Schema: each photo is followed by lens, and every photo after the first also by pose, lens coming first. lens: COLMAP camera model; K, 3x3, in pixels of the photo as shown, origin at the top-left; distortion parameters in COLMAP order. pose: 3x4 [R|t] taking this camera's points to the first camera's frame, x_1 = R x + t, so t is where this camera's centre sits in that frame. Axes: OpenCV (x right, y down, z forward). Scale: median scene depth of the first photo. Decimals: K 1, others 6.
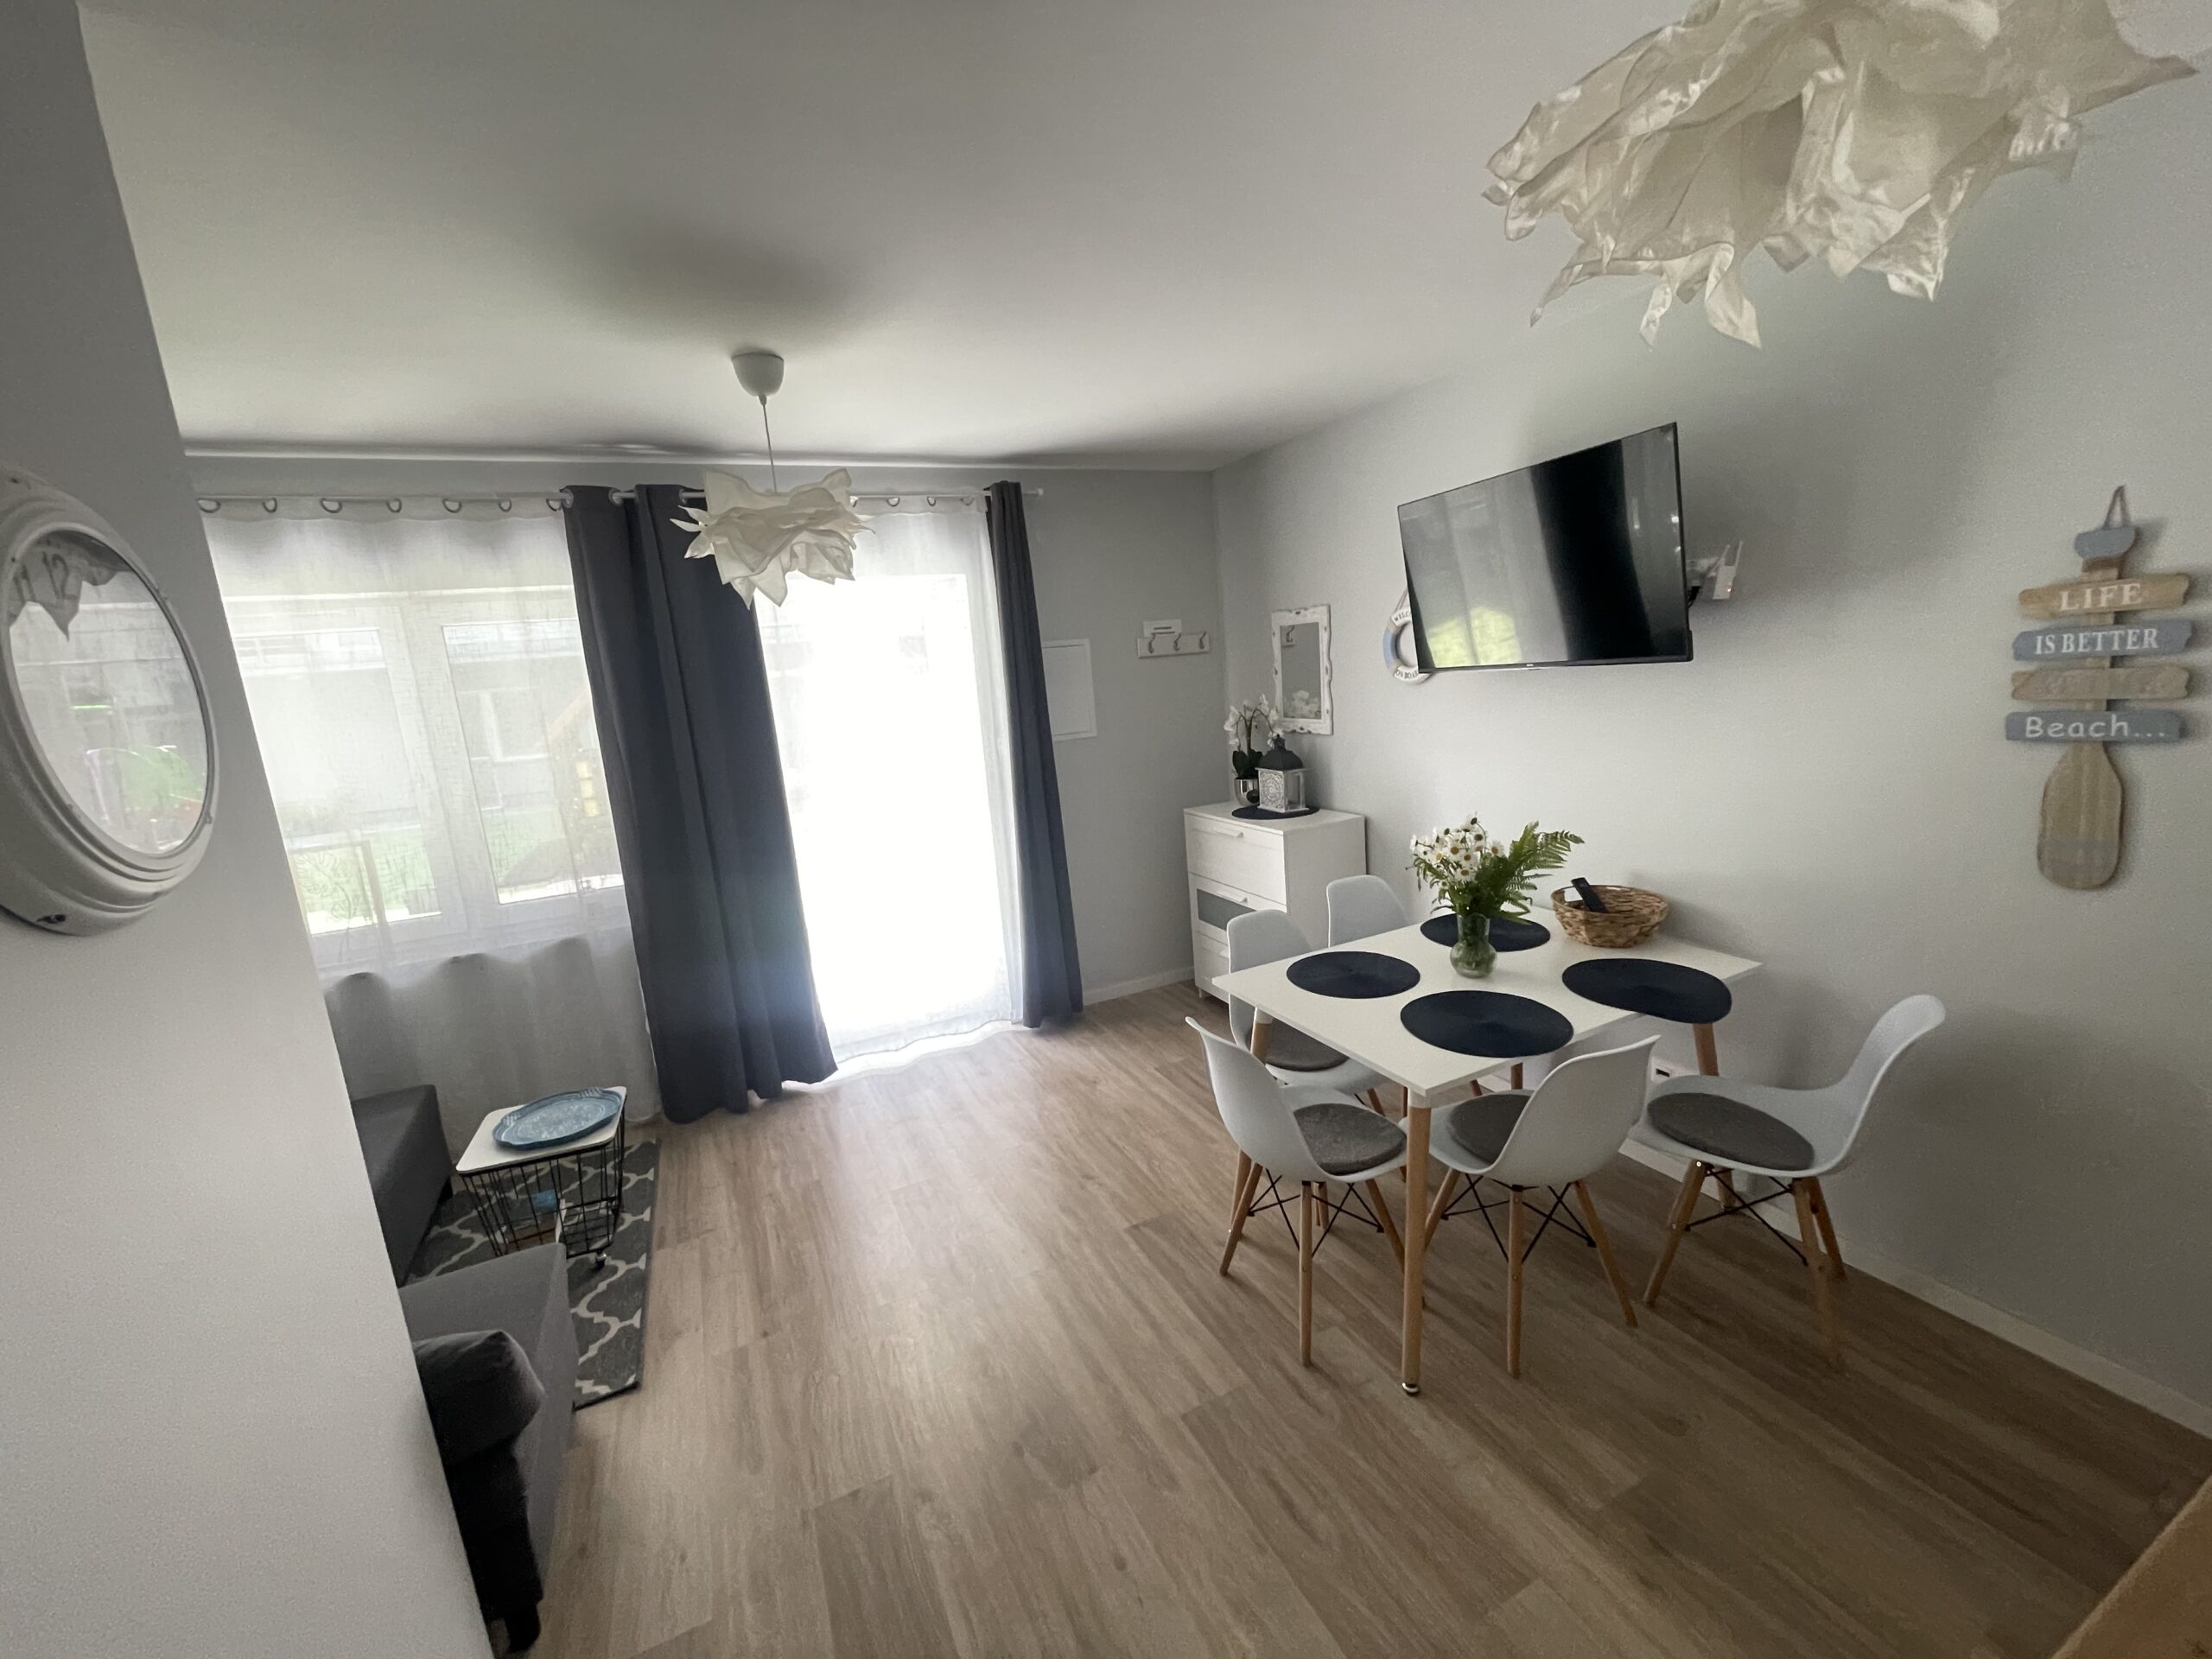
lens RADIAL K [[900.8, 0, 1106.0], [0, 900.8, 829.5], [0, 0, 1]] dist [-0.001466, -0.000316]
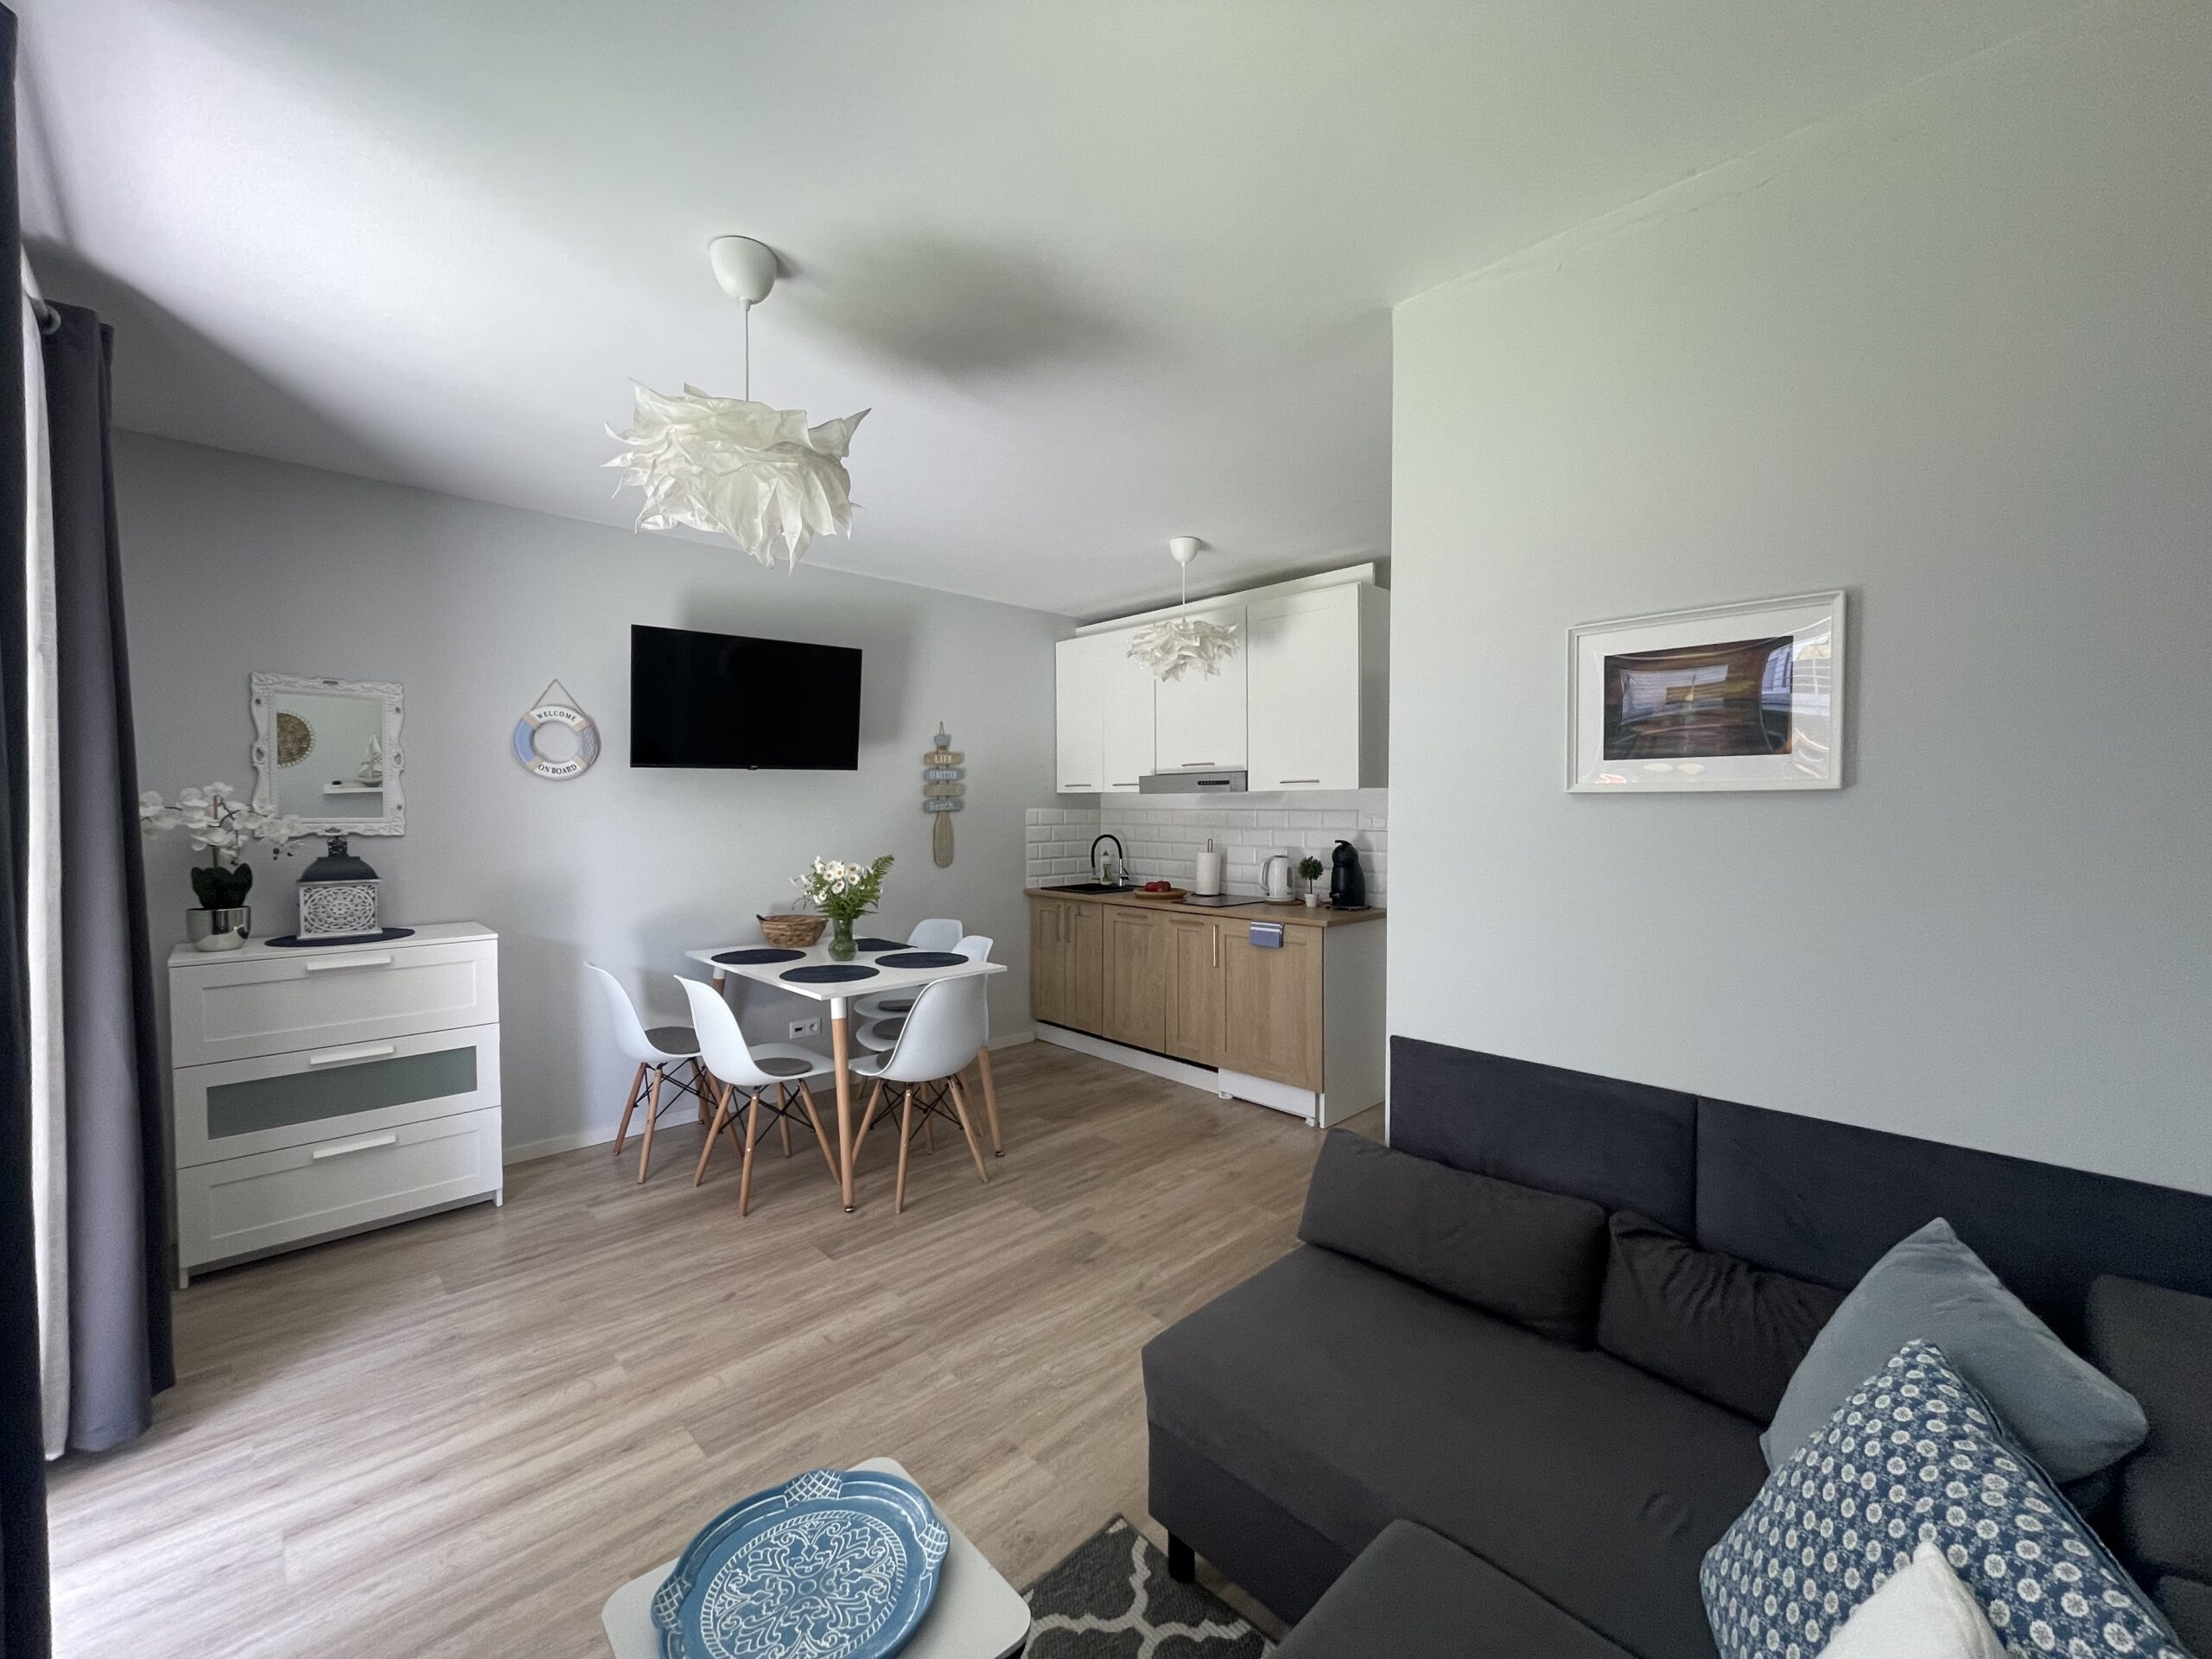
lens RADIAL K [[888.9, 0, 1101.0], [0, 888.9, 830.8], [0, 0, 1]] dist [0.001674, -0.000156]
pose [[-0.322494, 0.050591, 0.945219, -1.383062], [0.198851, 0.979909, 0.015397, 0.012851], [-0.925449, 0.192923, -0.326074, 1.244947]]
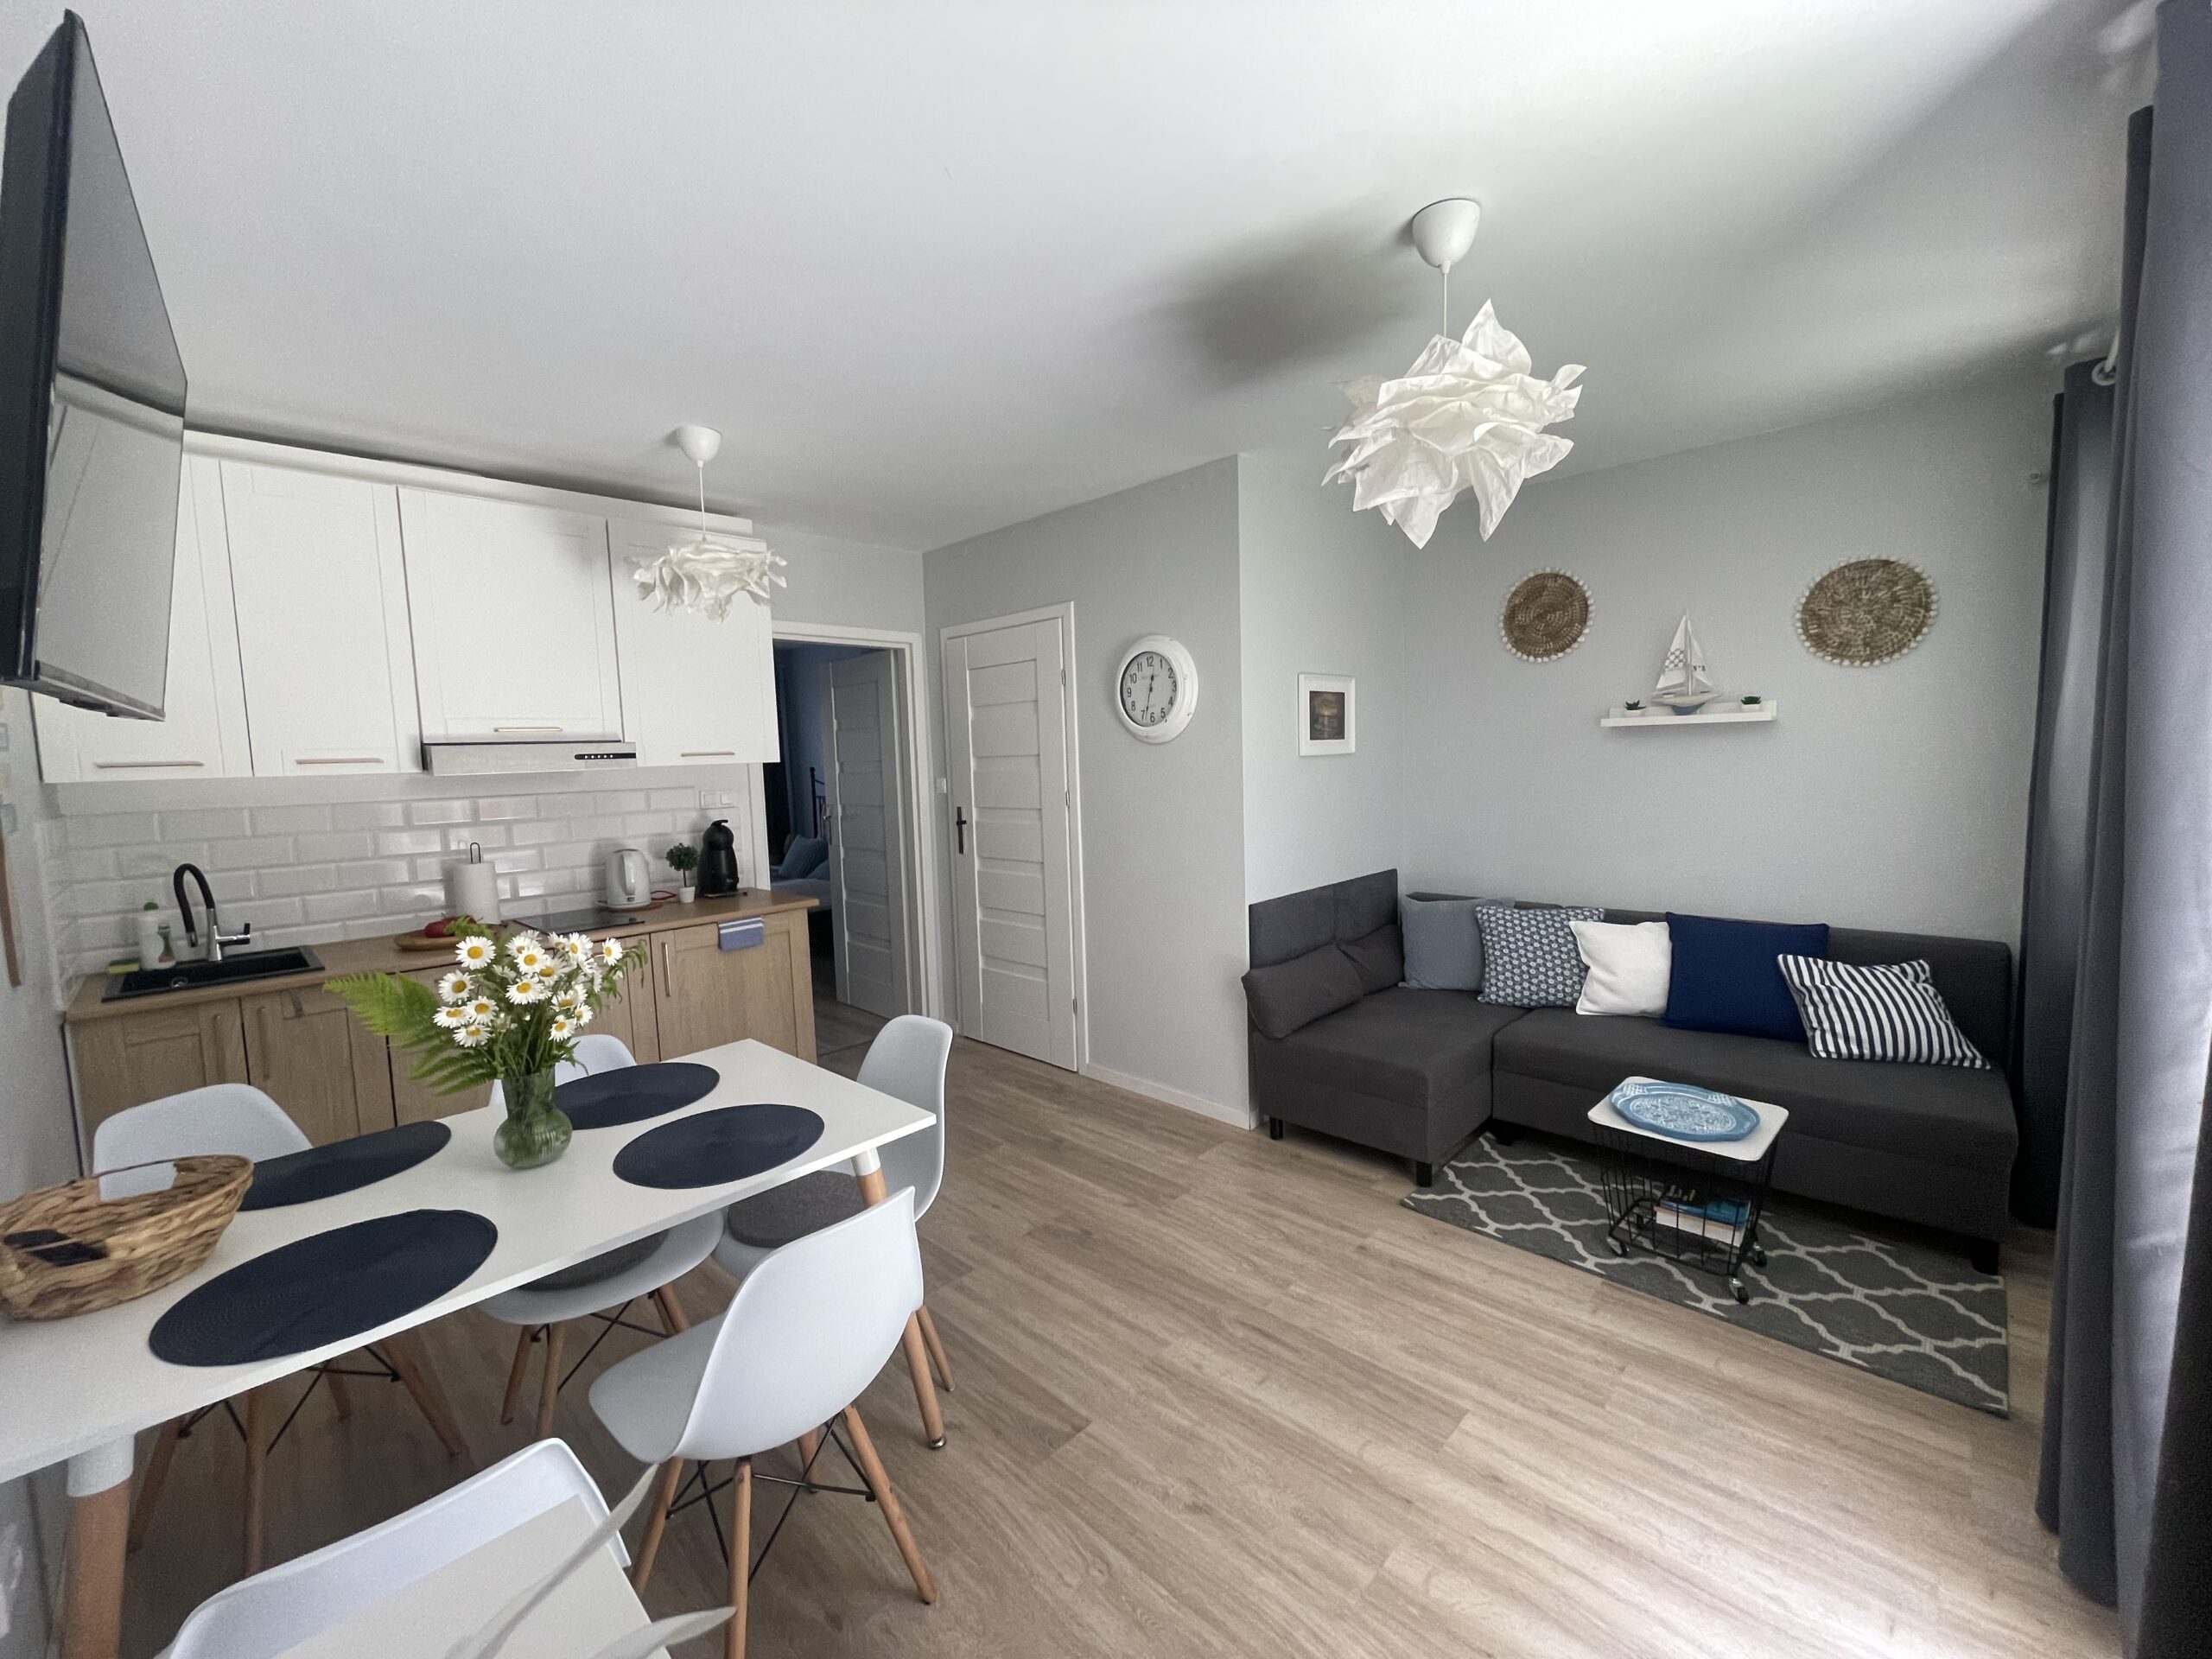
lens RADIAL K [[888.9, 0, 1101.0], [0, 888.9, 830.8], [0, 0, 1]] dist [0.001674, -0.000156]
pose [[-0.932201, 0.138122, -0.334549, 0.245965], [0.039790, 0.957827, 0.284577, -0.289580], [0.359747, 0.251971, -0.898383, 1.998187]]
